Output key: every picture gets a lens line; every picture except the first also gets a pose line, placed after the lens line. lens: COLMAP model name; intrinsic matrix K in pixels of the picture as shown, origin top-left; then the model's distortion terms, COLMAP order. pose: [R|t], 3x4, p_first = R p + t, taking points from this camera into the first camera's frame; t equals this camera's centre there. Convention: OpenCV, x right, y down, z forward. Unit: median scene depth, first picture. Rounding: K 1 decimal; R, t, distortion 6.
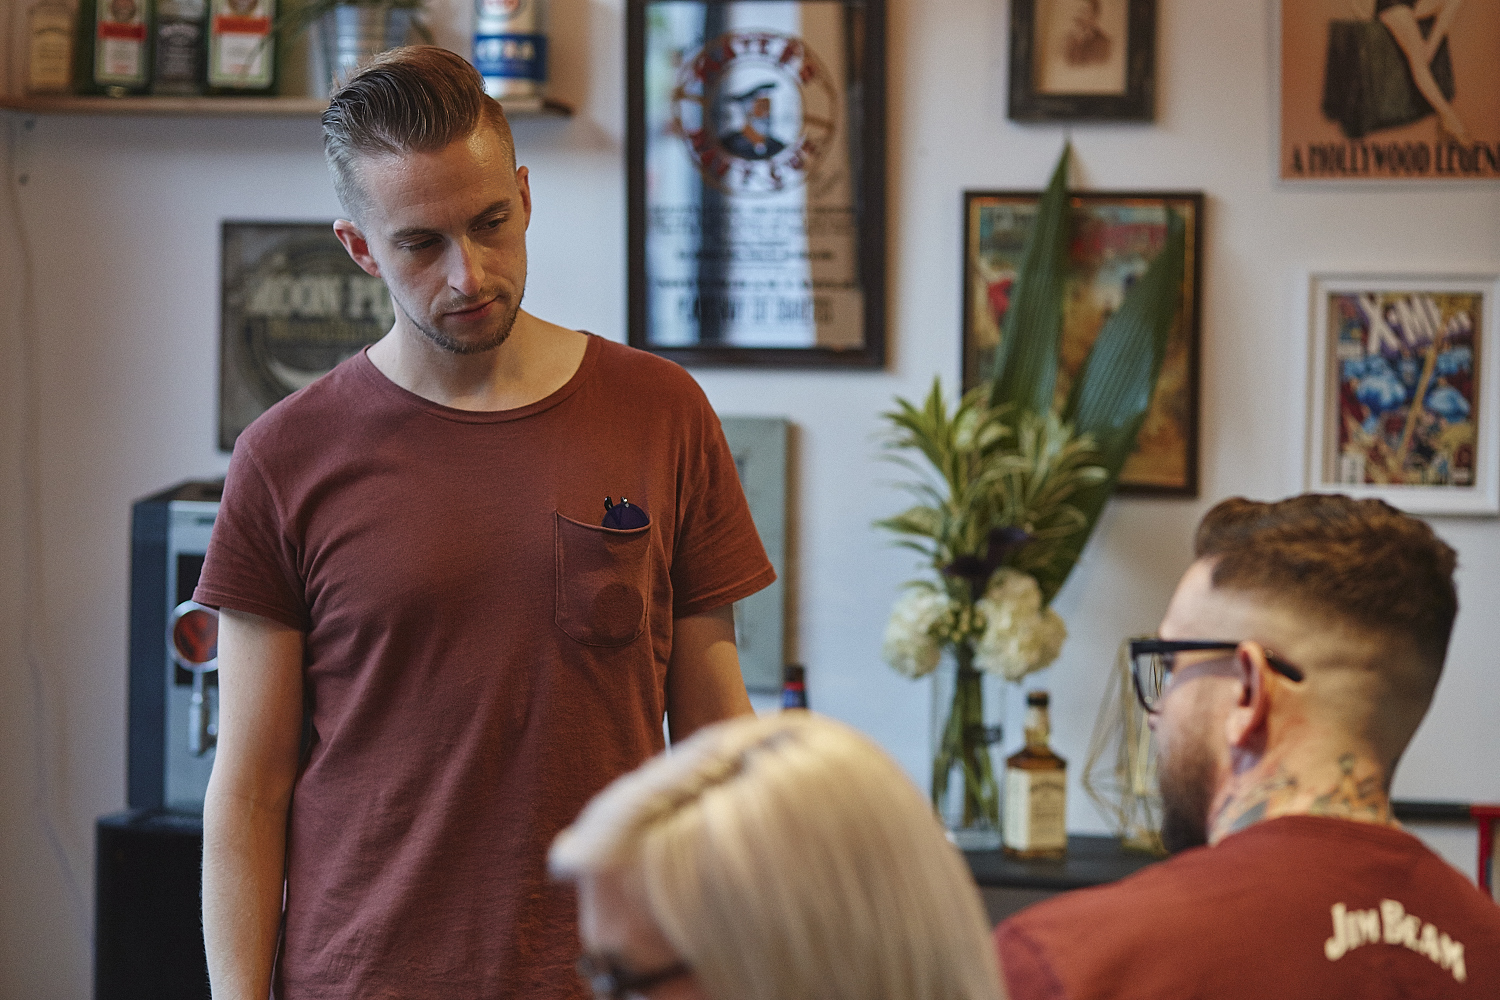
lens RADIAL K [[3590.1, 0, 750.0], [0, 3590.1, 500.0], [0, 0, 1]] dist [-0.034521, -0.932117]
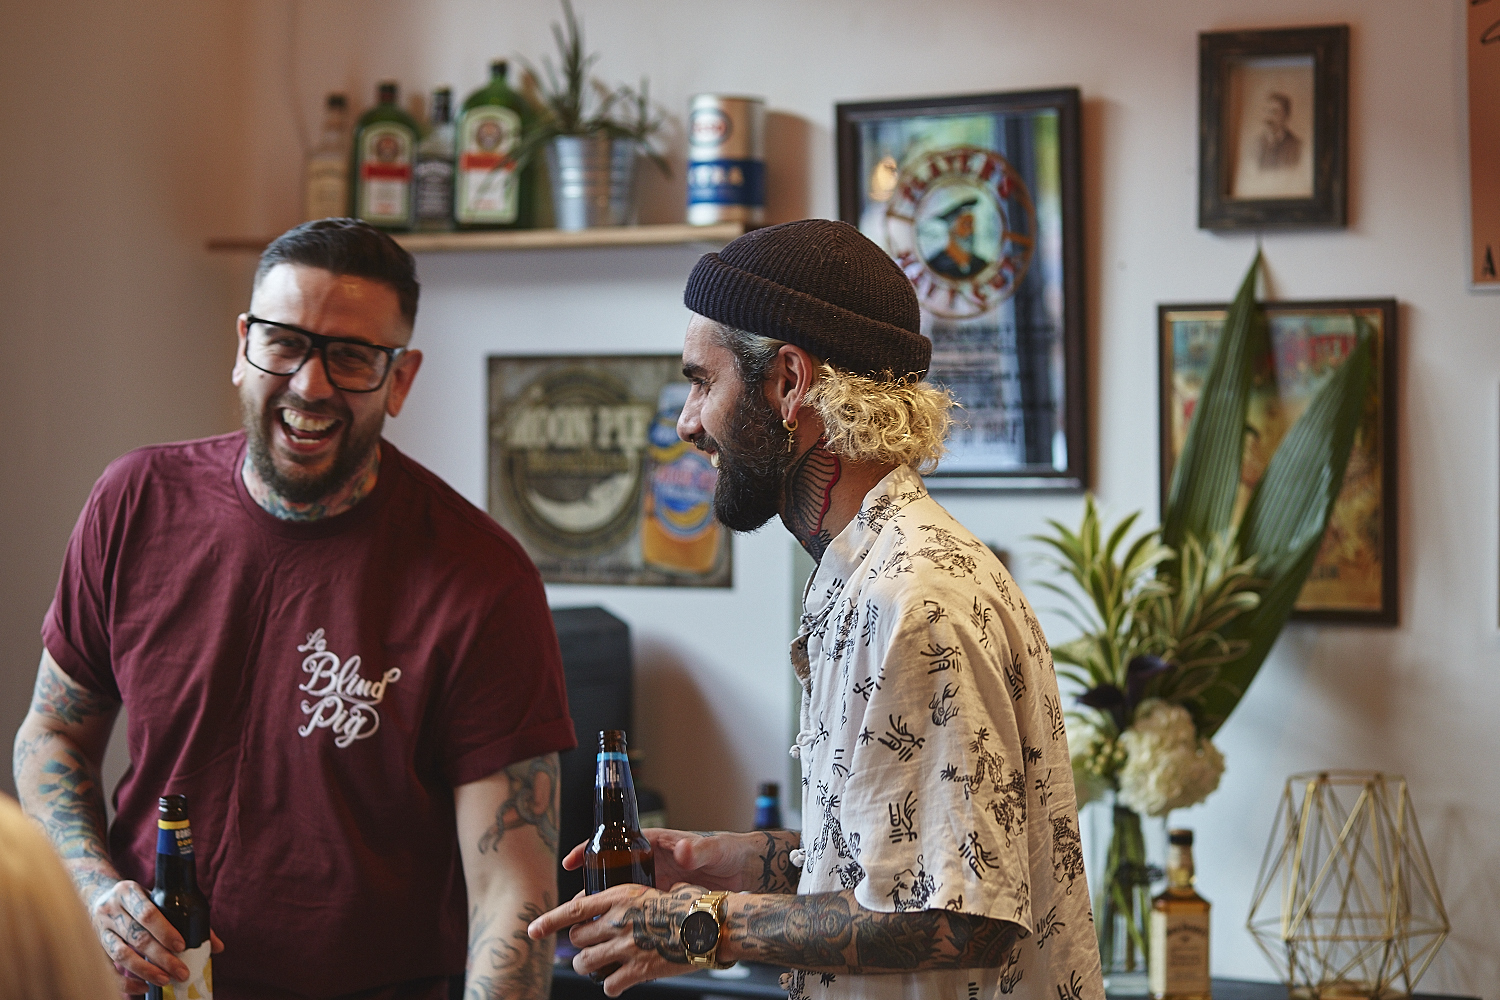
lens RADIAL K [[3590.1, 0, 750.0], [0, 3590.1, 500.0], [0, 0, 1]] dist [-0.034521, -0.932117]
pose [[0.954306, -0.010810, -0.298637, 0.241895], [-0.002385, 0.999038, -0.043784, 0.007935], [0.298823, 0.042495, 0.953362, 0.059130]]
